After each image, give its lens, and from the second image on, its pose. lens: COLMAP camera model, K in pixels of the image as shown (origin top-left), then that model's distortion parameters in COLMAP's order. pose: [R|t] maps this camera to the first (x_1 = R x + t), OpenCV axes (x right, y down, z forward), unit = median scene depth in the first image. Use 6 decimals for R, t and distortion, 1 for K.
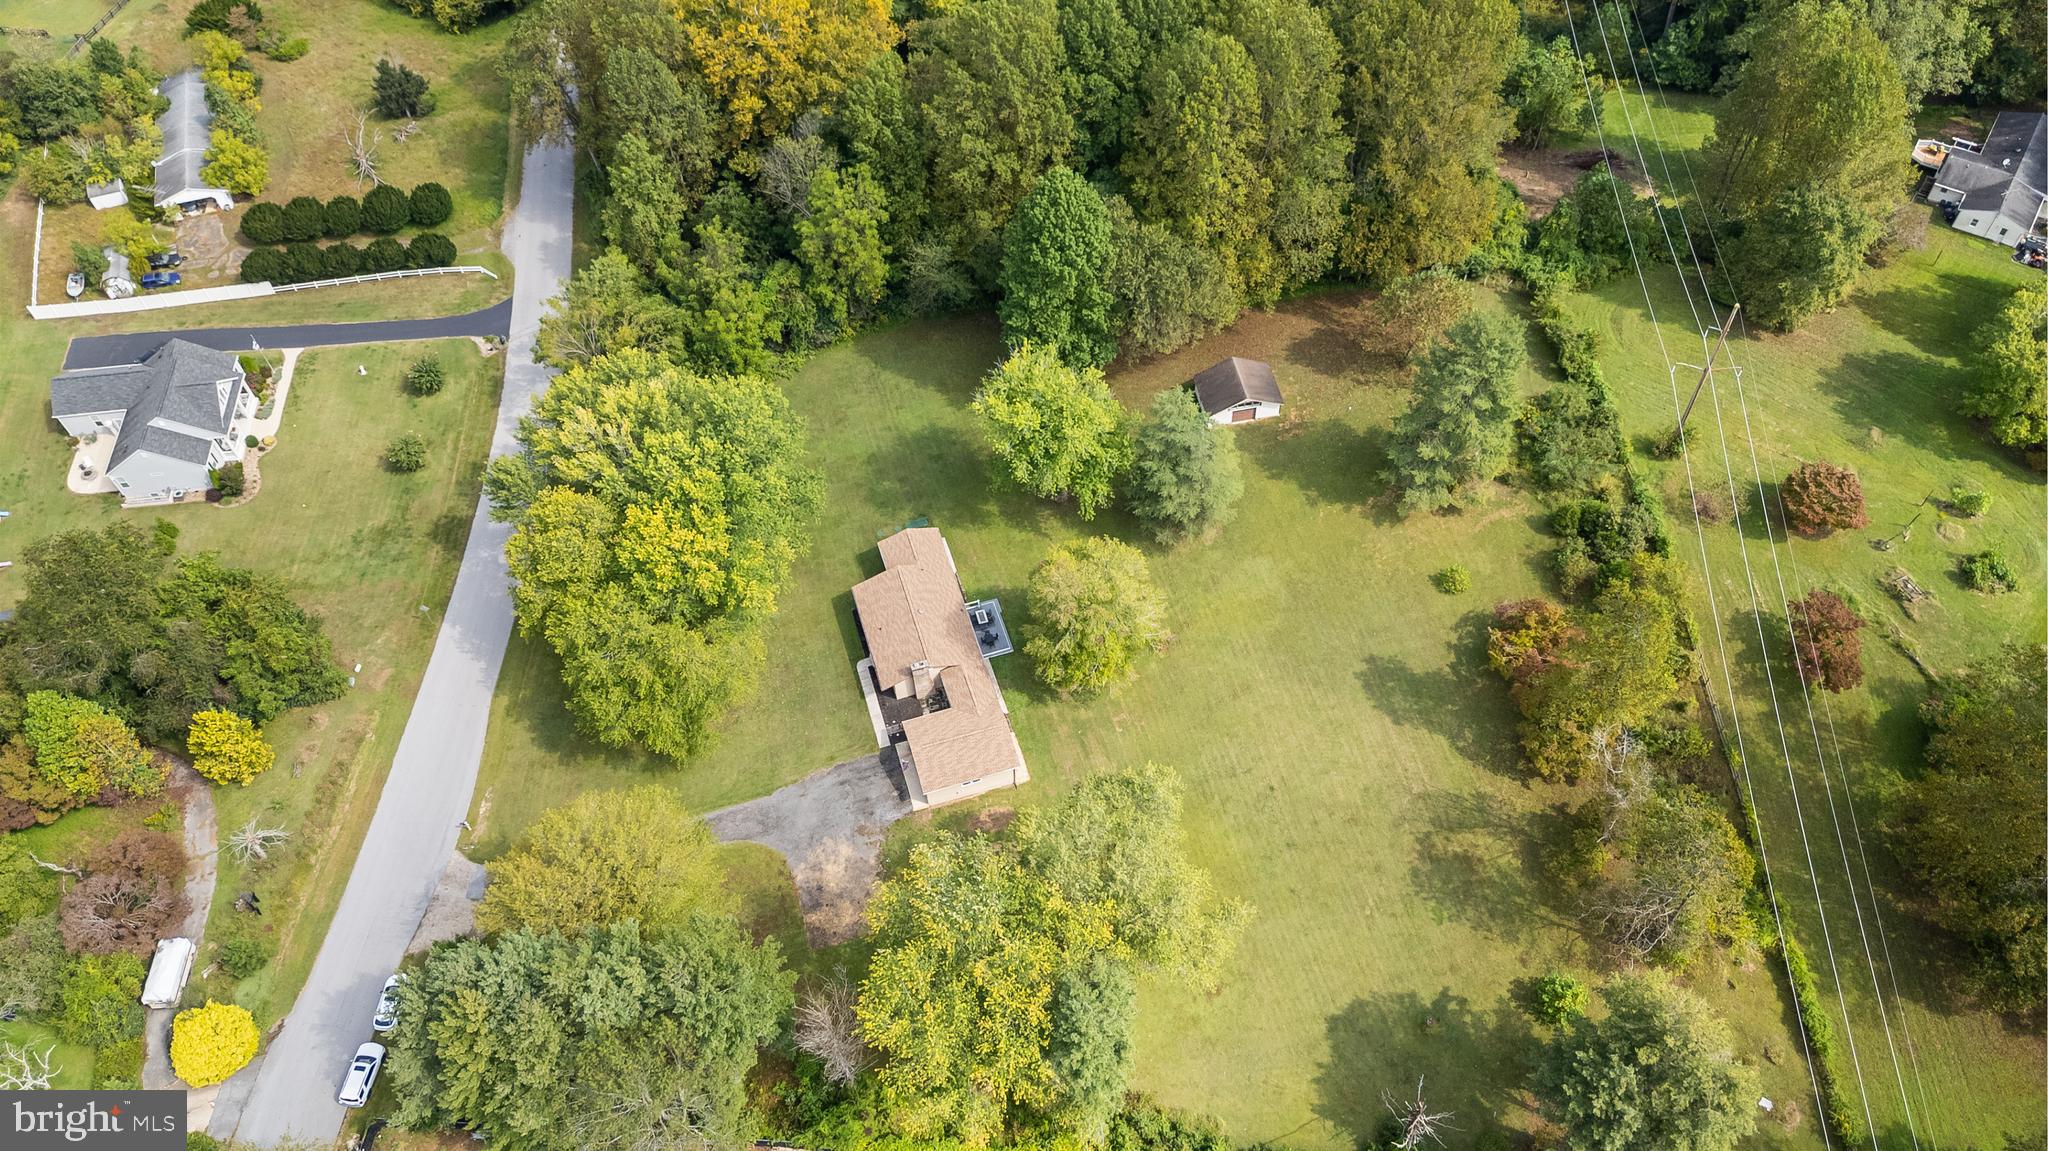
lens RADIAL K [[1515.0, 0, 1029.9], [0, 1515.0, 578.3], [0, 0, 1]] dist [0.061477, -0.049860]
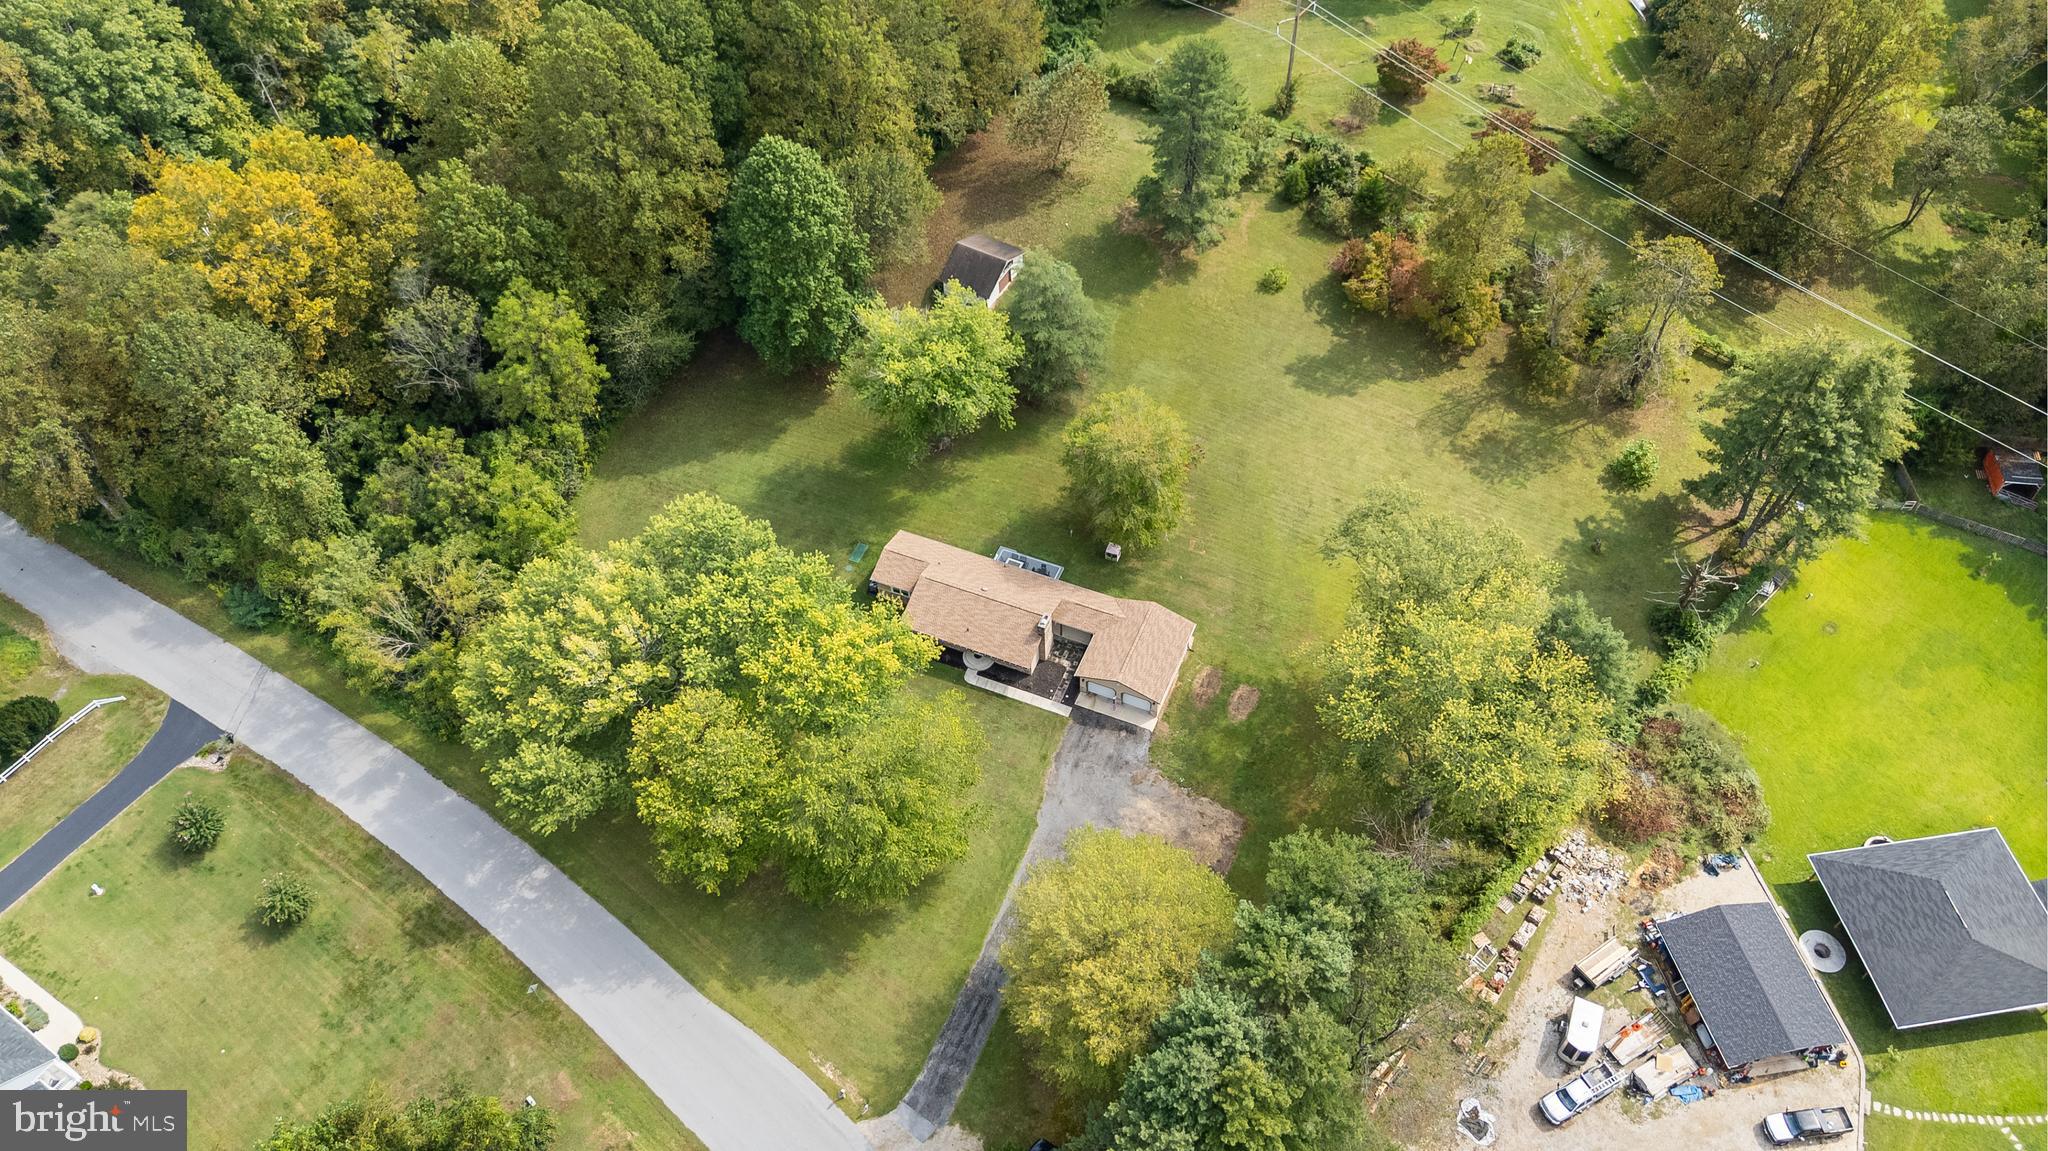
lens RADIAL K [[1515.0, 0, 1029.9], [0, 1515.0, 578.3], [0, 0, 1]] dist [0.061477, -0.049860]
pose [[0.643105, -0.600989, 0.474582, -0.474868], [0.616771, 0.773830, 0.144159, -0.096666], [-0.453883, 0.199999, 0.868326, 0.173660]]
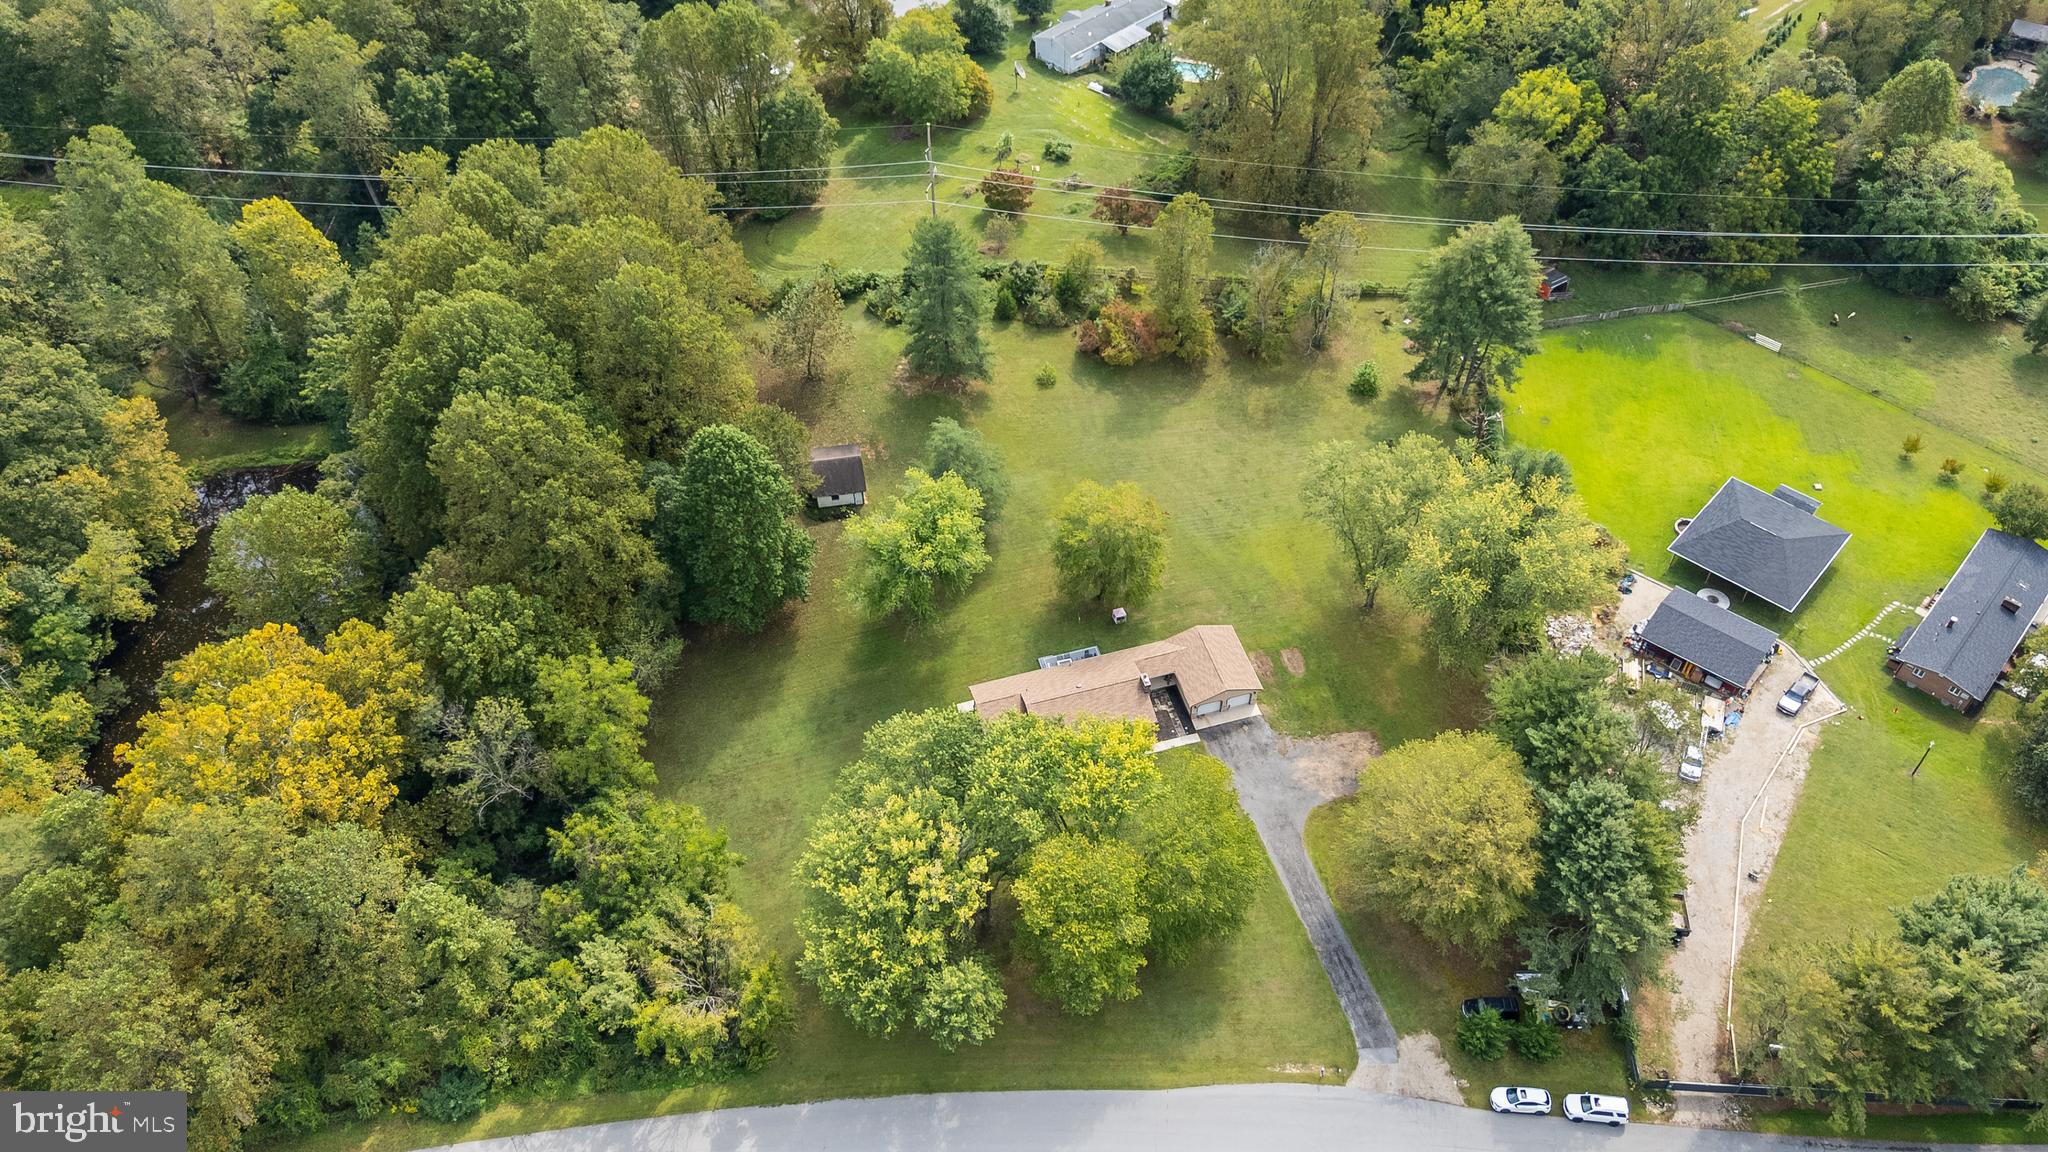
lens RADIAL K [[1515.0, 0, 1029.9], [0, 1515.0, 578.8], [0, 0, 1]] dist [0.061477, -0.049860]
pose [[0.022664, -0.720551, 0.693032, -0.736539], [0.811916, 0.417743, 0.407779, -0.460350], [-0.583335, 0.553441, 0.594494, 0.328855]]
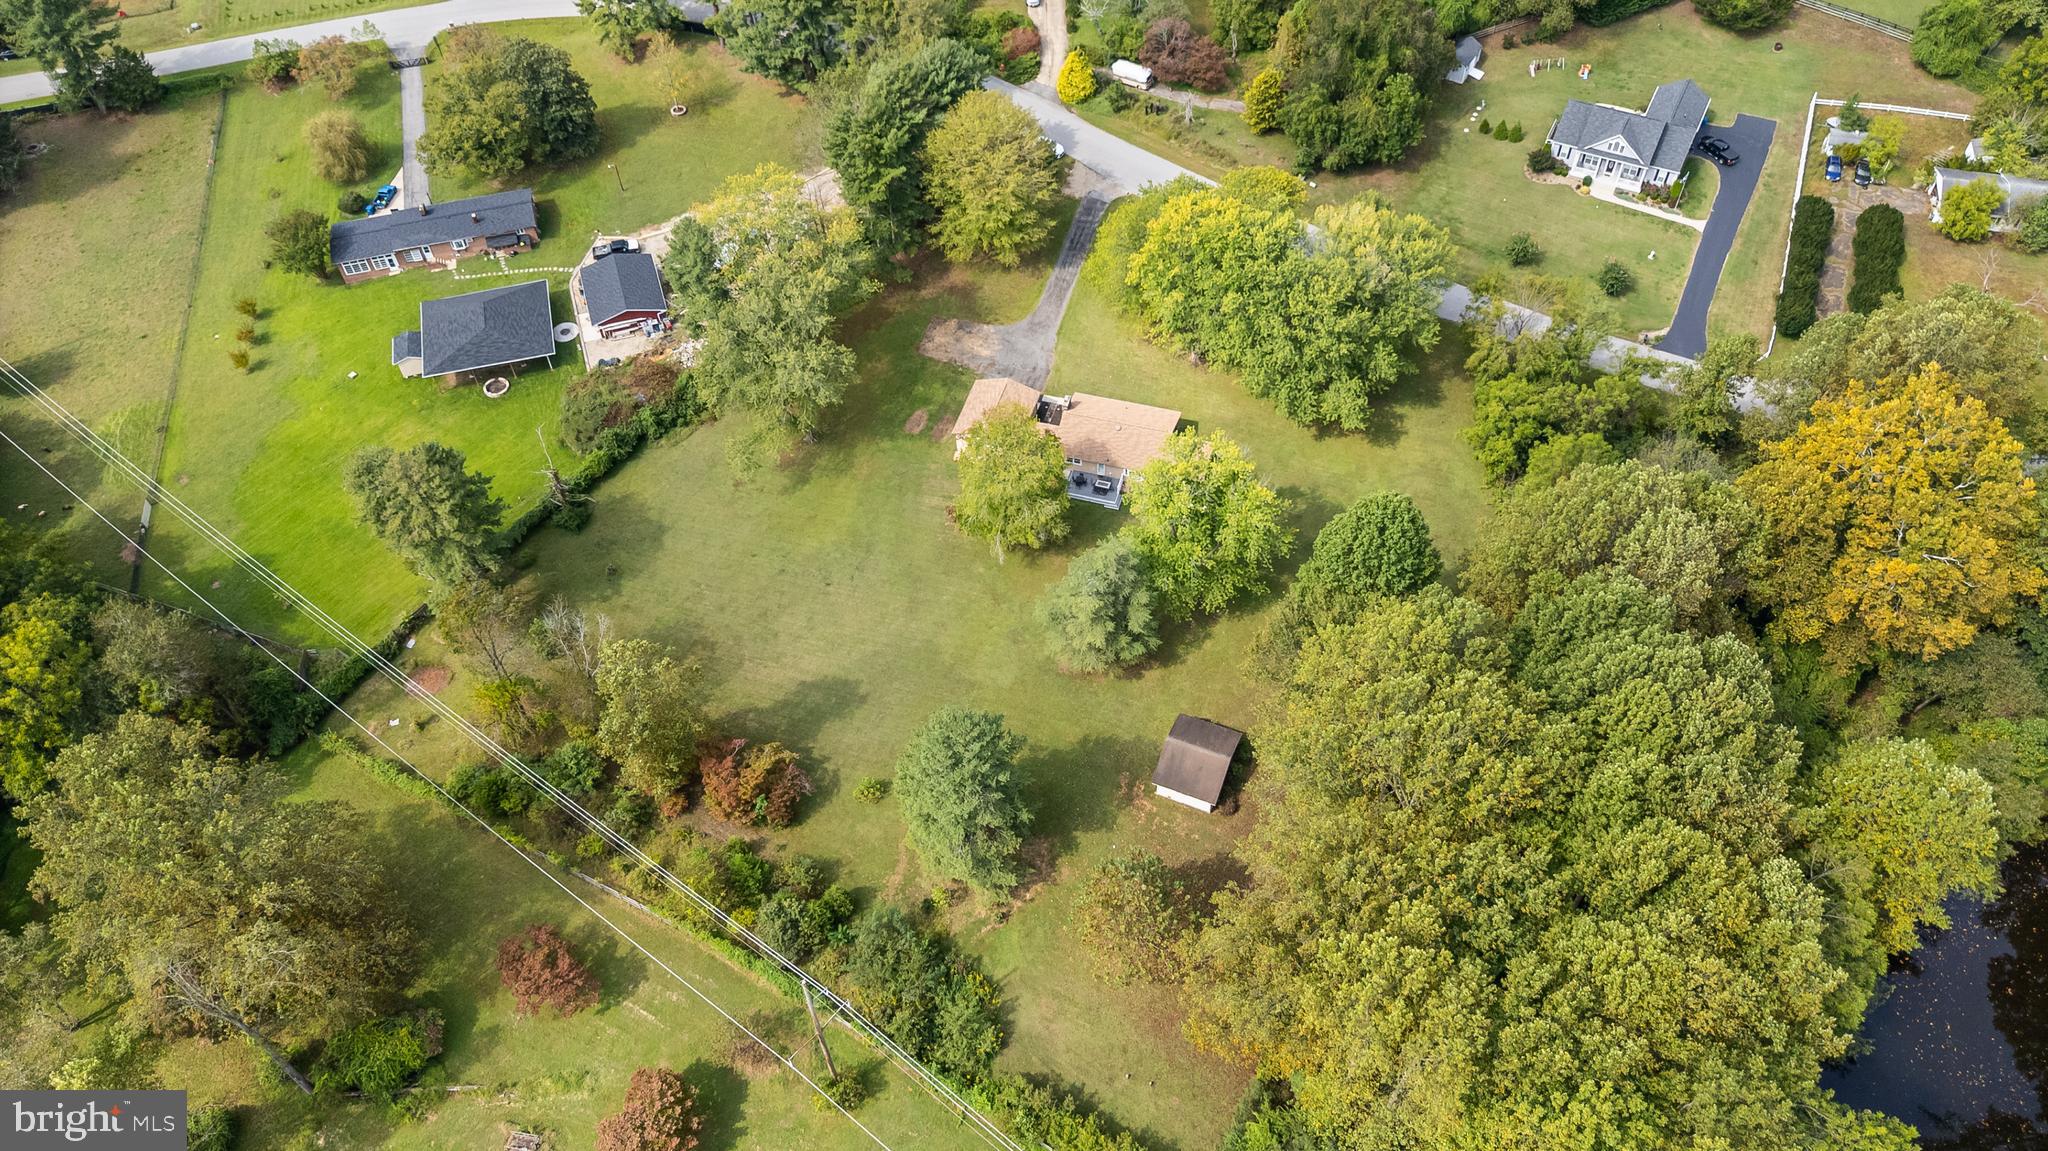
lens RADIAL K [[1515.0, 0, 1029.9], [0, 1515.0, 578.3], [0, 0, 1]] dist [0.061477, -0.049860]
pose [[-0.551806, 0.676463, -0.487758, 0.595491], [-0.641735, 0.029110, 0.766374, -0.800723], [0.532622, 0.735901, 0.418047, 0.541459]]
